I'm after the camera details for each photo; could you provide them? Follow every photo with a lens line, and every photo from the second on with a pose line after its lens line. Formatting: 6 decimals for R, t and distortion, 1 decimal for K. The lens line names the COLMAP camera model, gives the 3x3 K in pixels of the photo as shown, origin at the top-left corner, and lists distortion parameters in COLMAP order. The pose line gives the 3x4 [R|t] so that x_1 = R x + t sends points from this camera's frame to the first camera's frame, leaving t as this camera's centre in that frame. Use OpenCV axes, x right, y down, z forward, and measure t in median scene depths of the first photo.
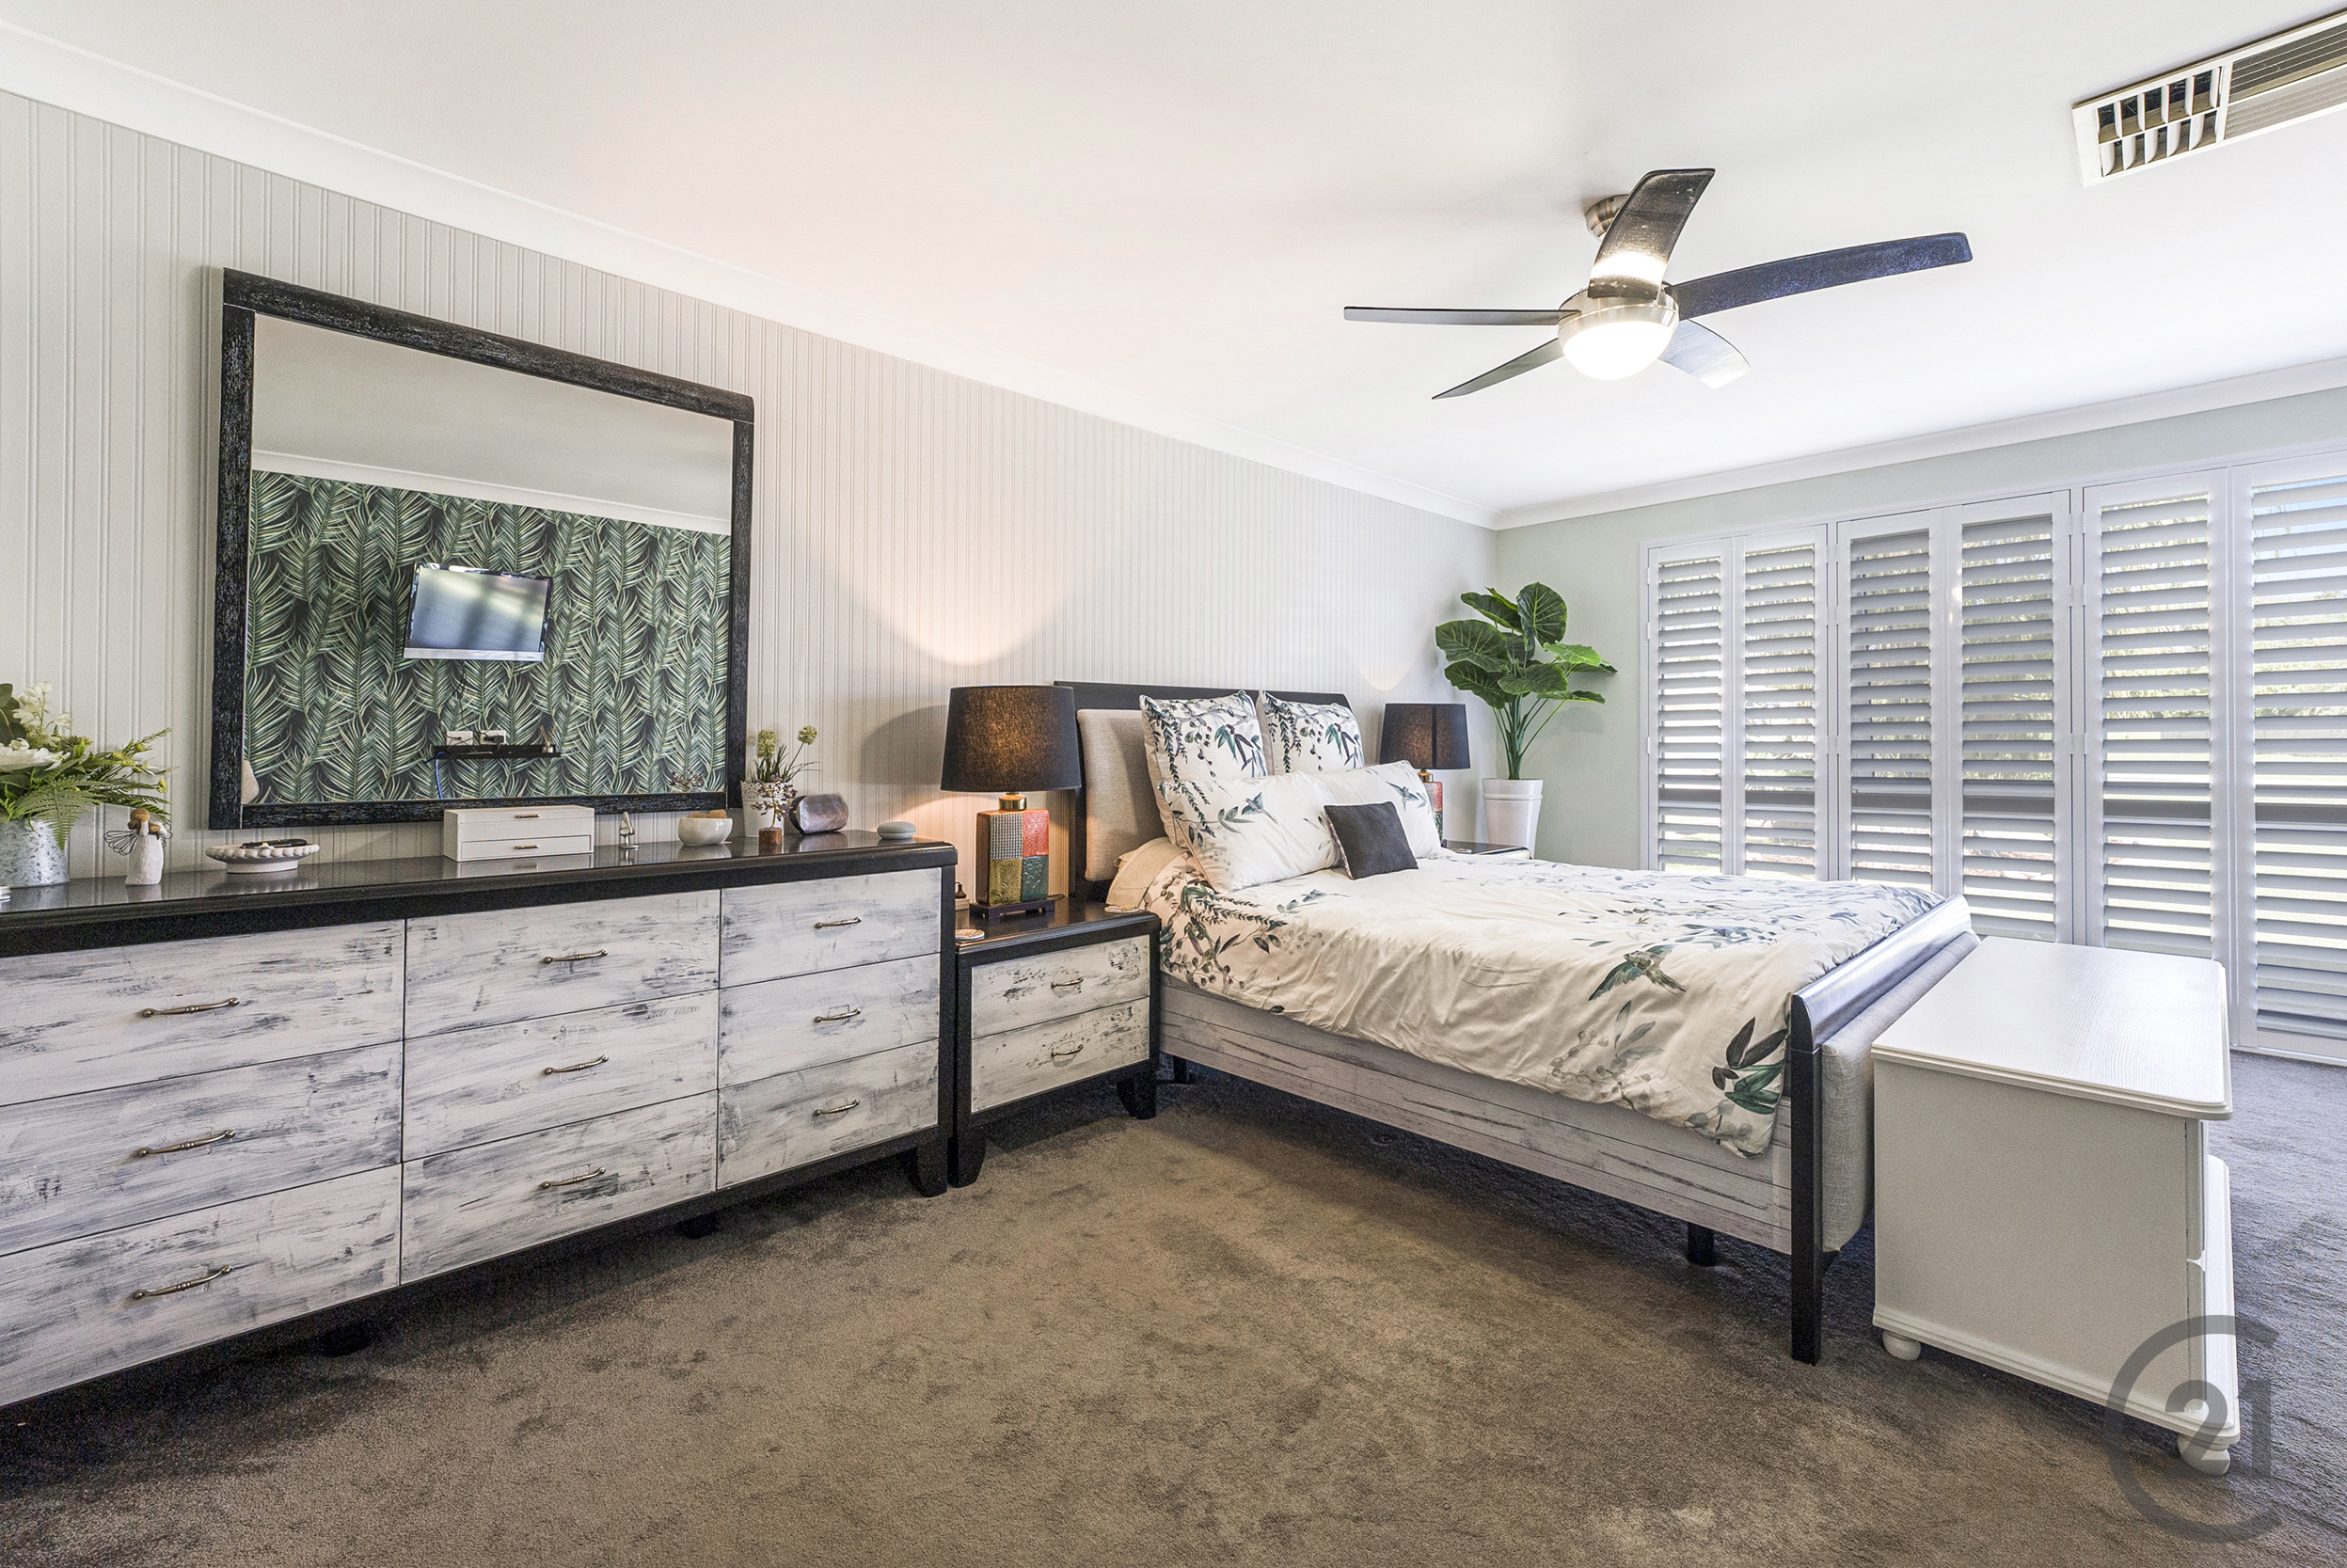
lens RADIAL K [[985.0, 0, 1162.6], [0, 985.0, 750.0], [0, 0, 1]] dist [0.003311, 0.000035]
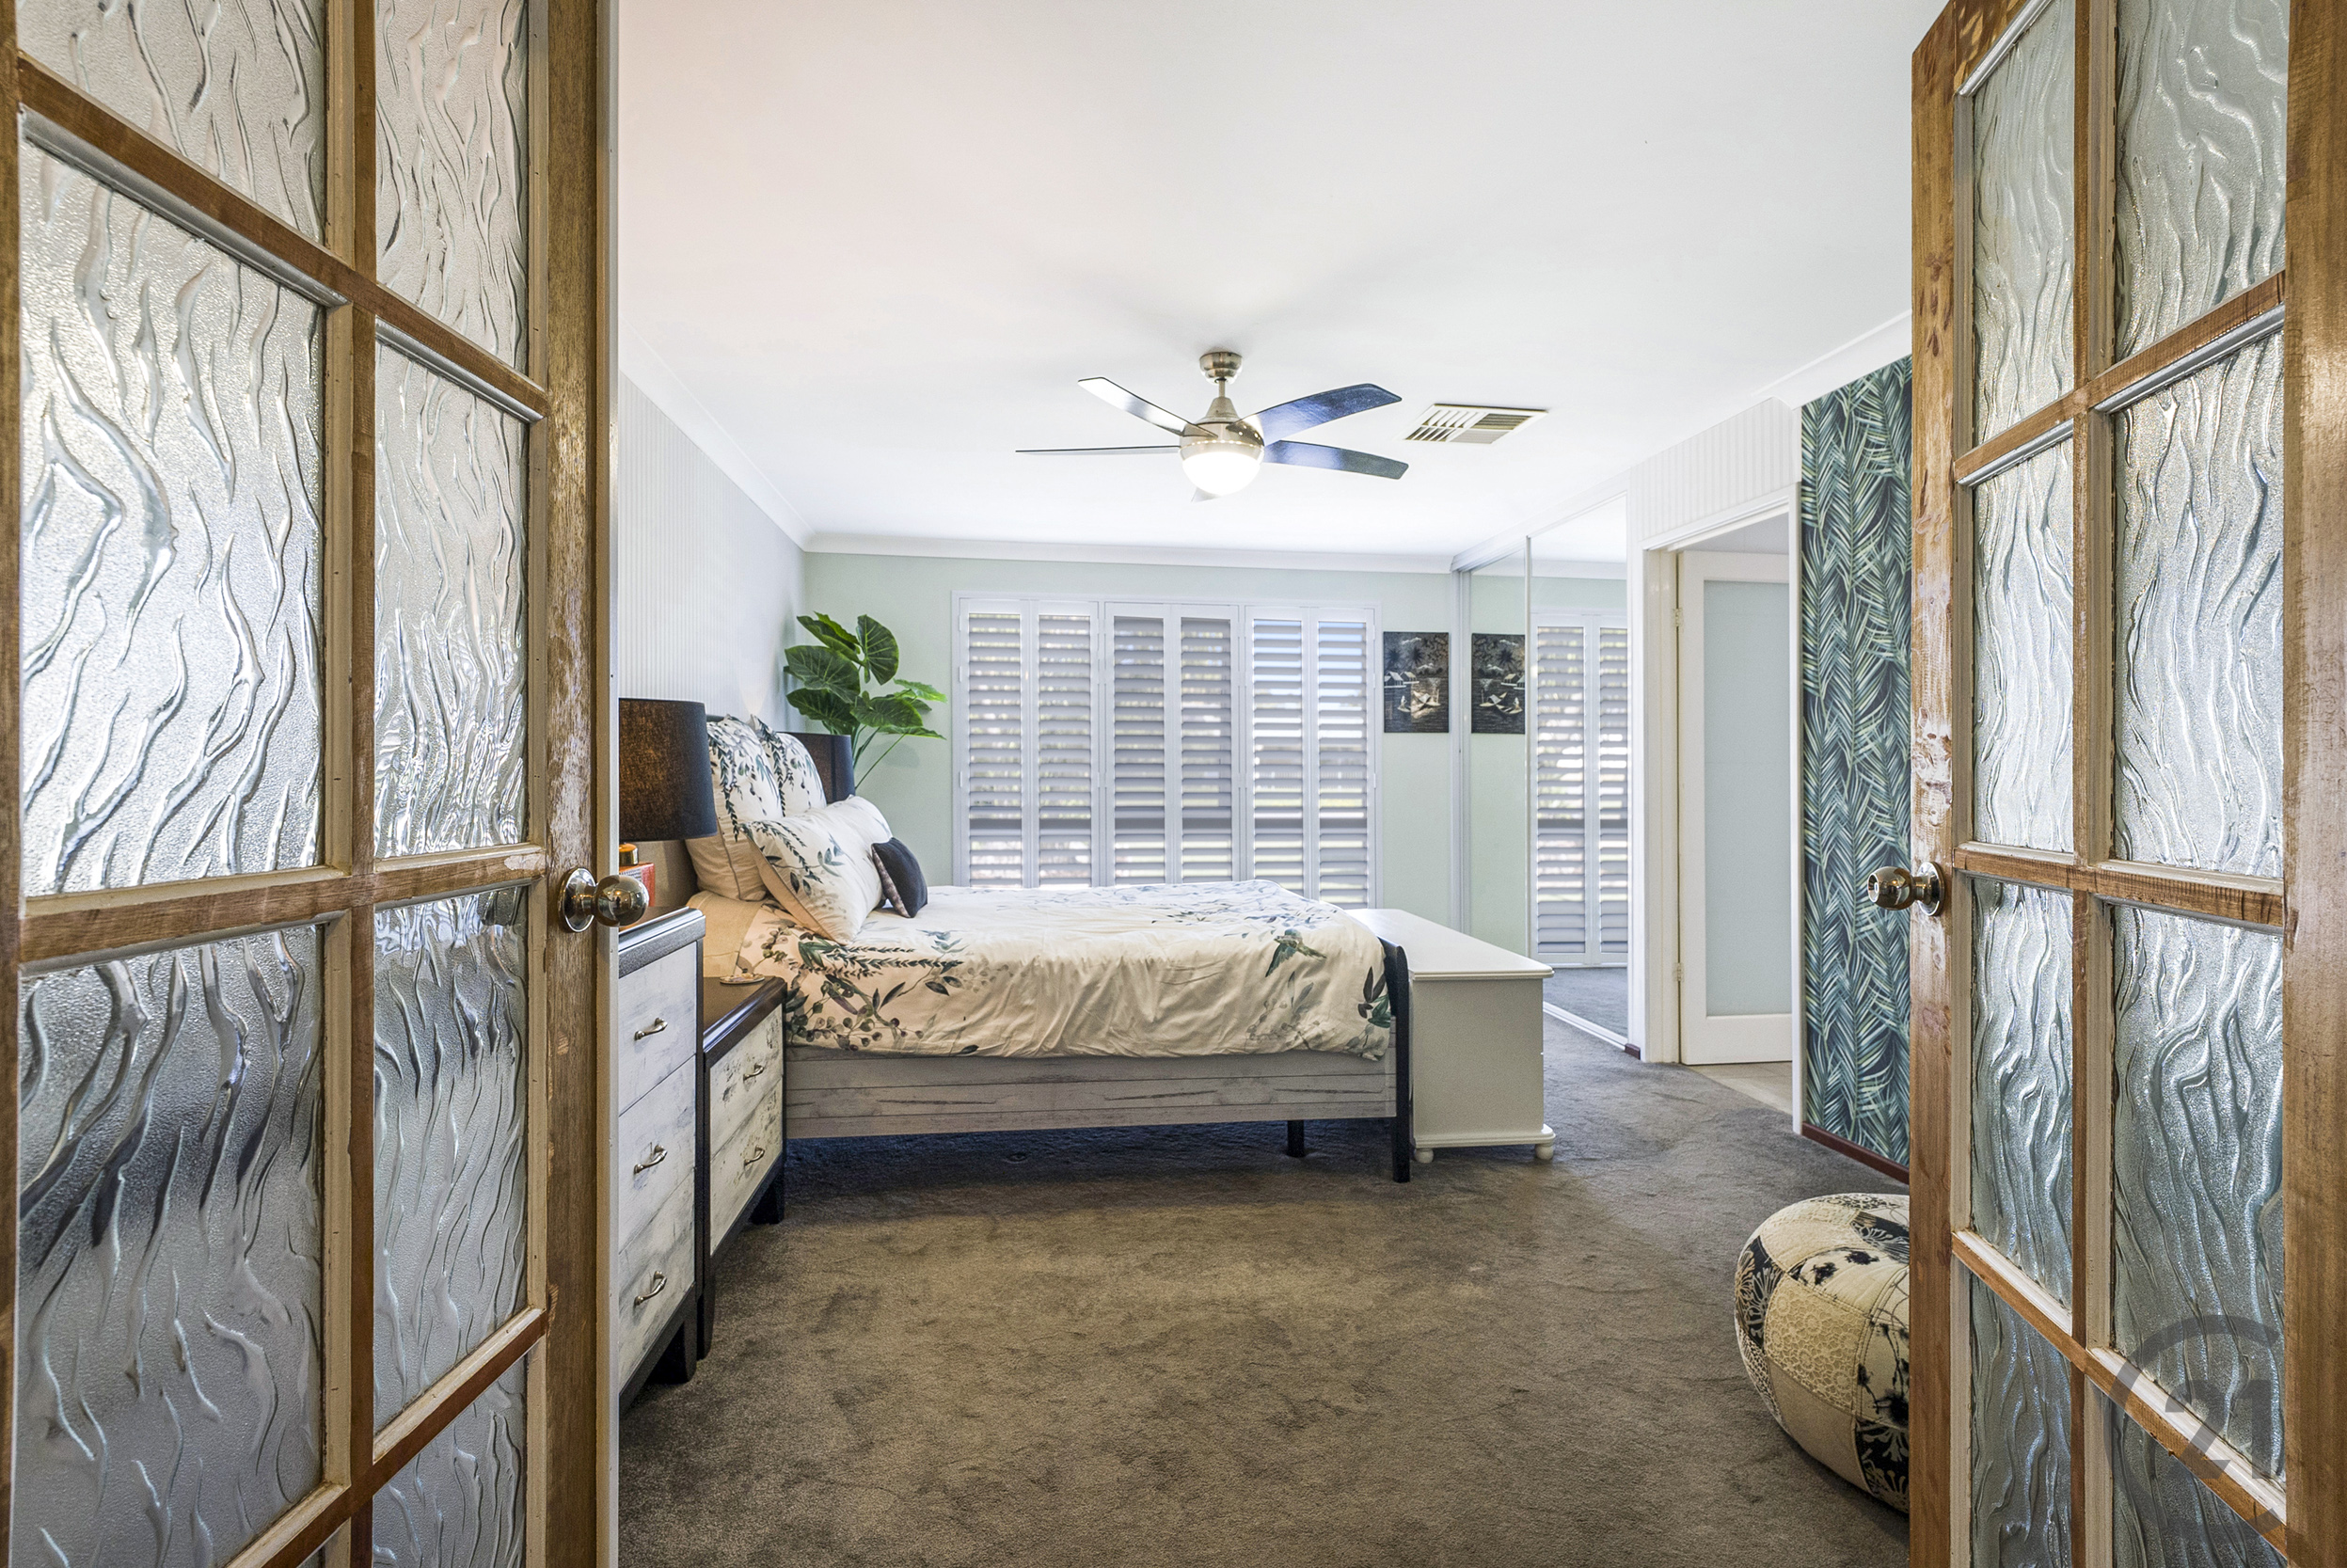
lens RADIAL K [[1095.2, 0, 1173.5], [0, 1095.2, 784.0], [0, 0, 1]] dist [0.015795, -0.000218]
pose [[0.582988, 0.001465, 0.812479, -0.704567], [-0.003922, 0.999992, 0.001011, -0.003529], [-0.812471, -0.003777, 0.582989, 0.213967]]
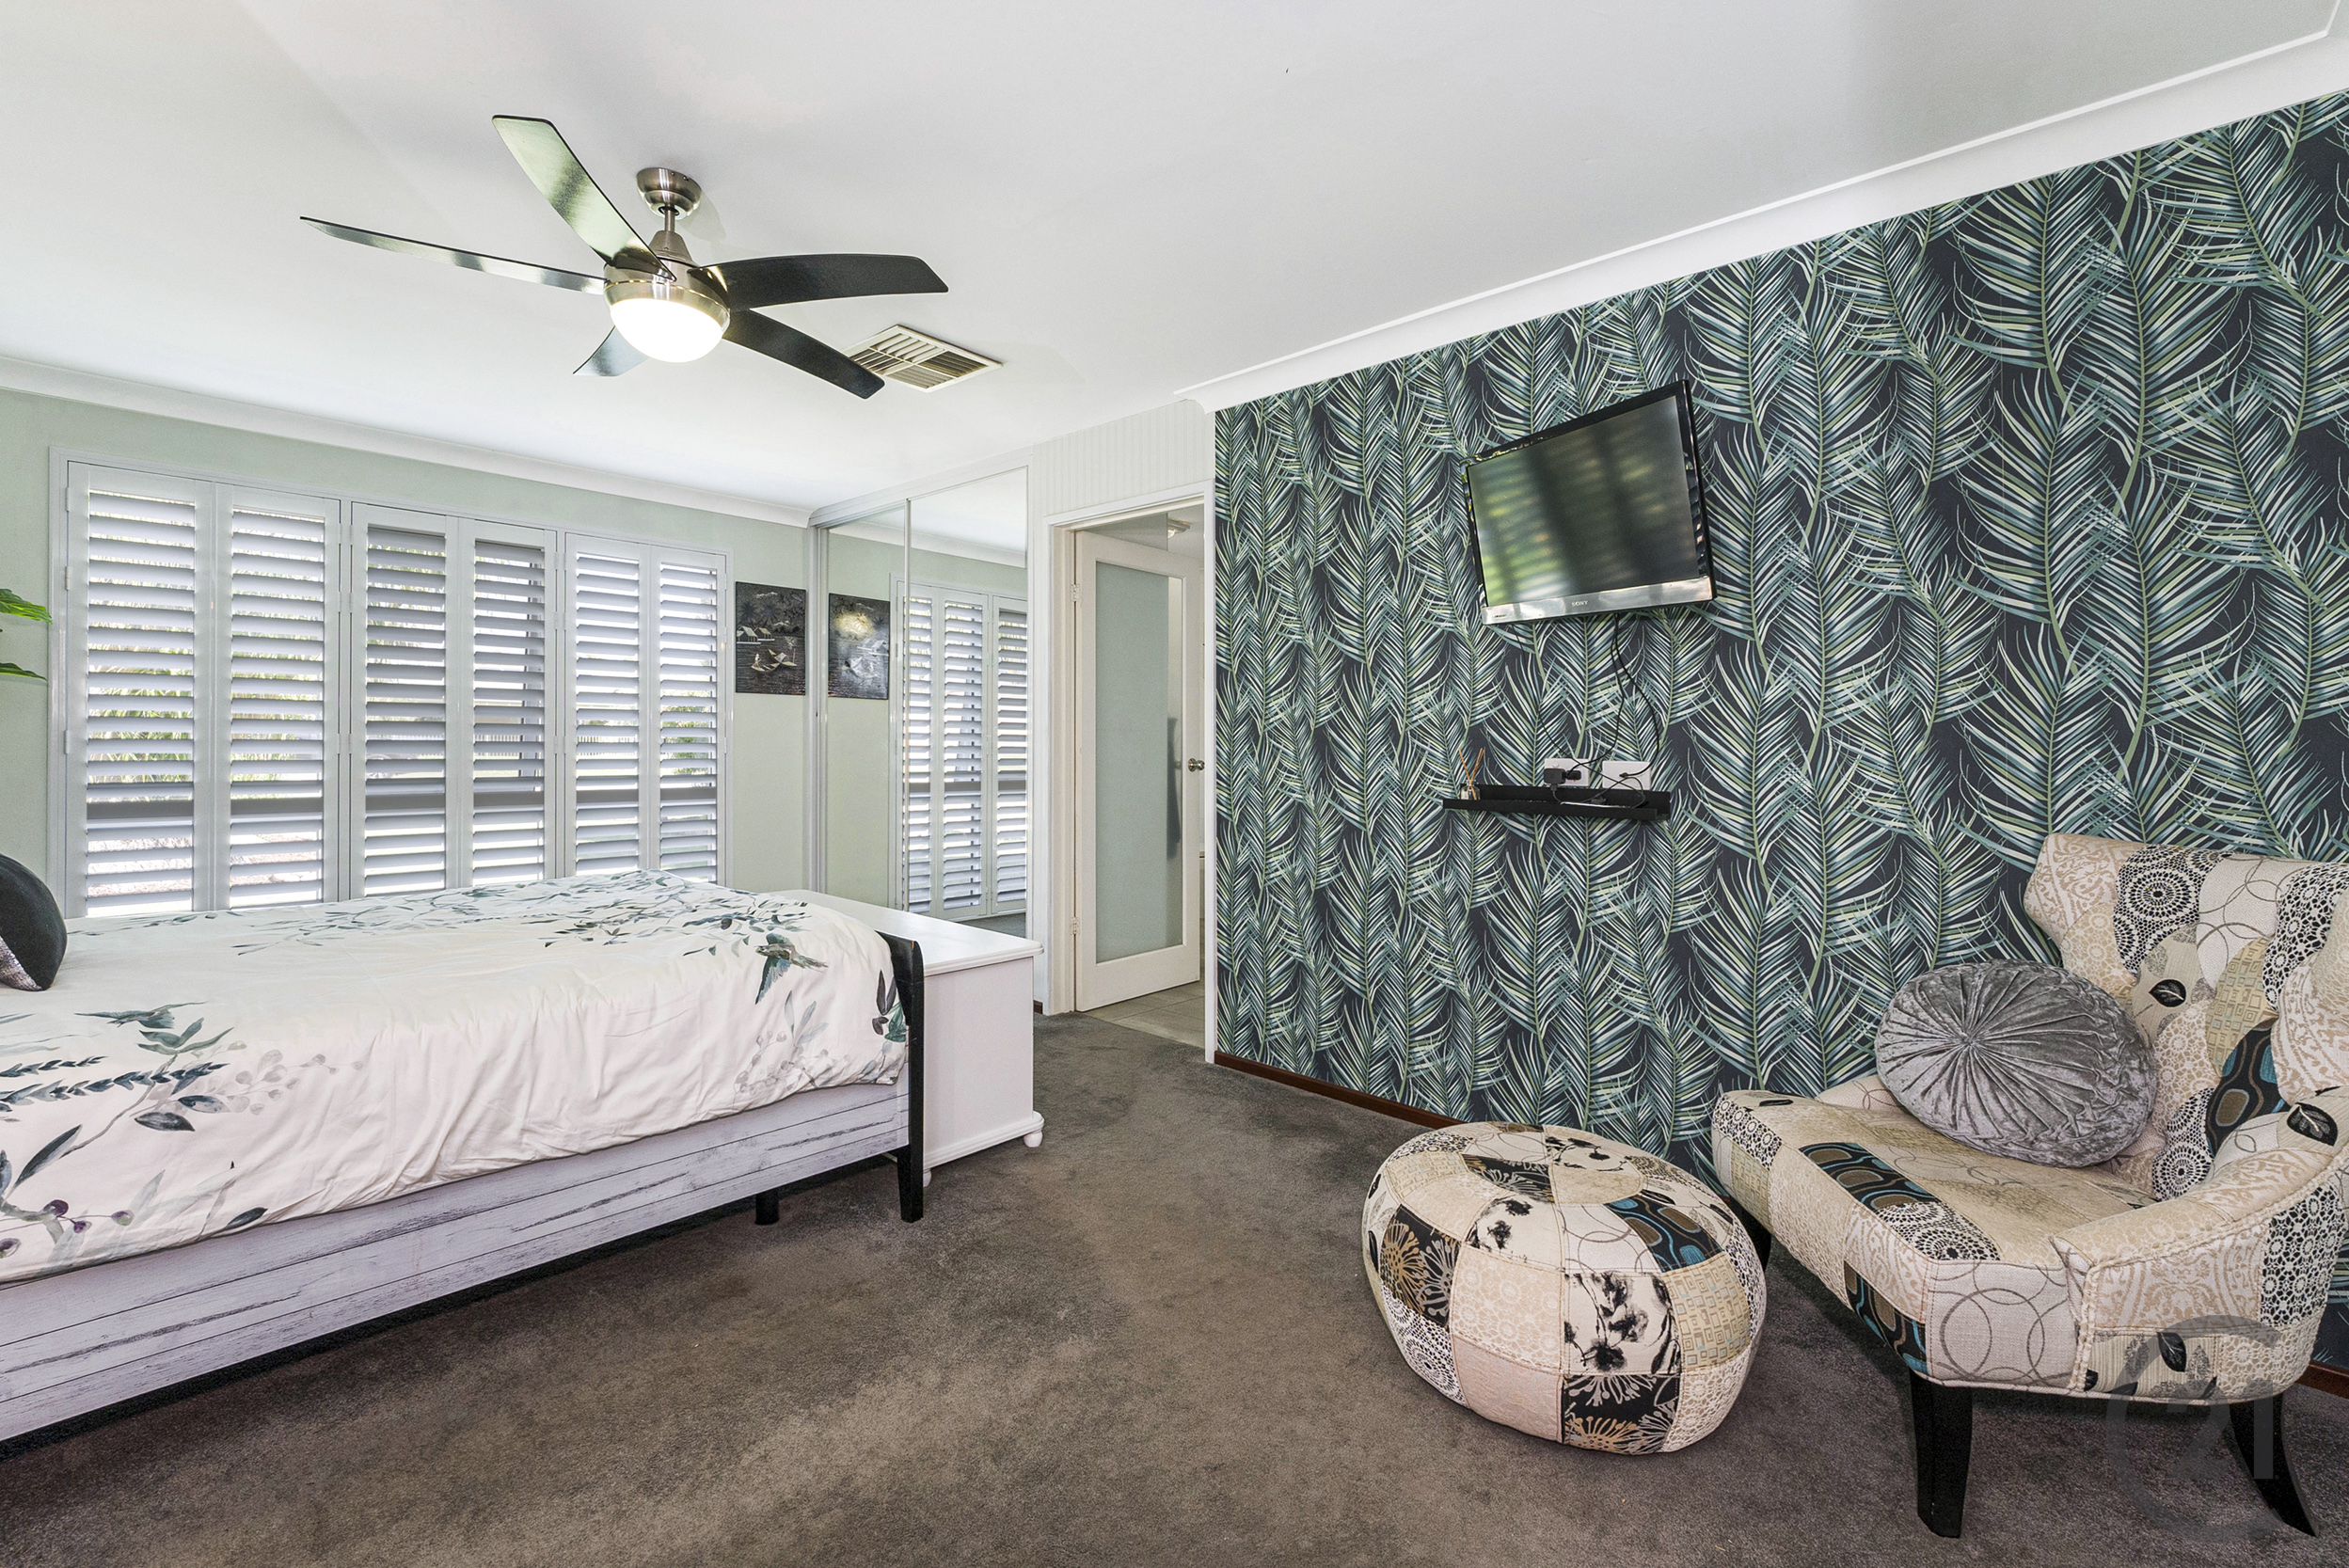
lens RADIAL K [[1013.3, 0, 1157.2], [0, 1013.3, 739.2], [0, 0, 1]] dist [0.001637, -0.000372]
pose [[-0.054149, 0.010300, 0.998480, -0.526513], [-0.002404, 0.999943, -0.010446, -0.003734], [-0.998530, -0.002966, -0.054121, 0.555823]]
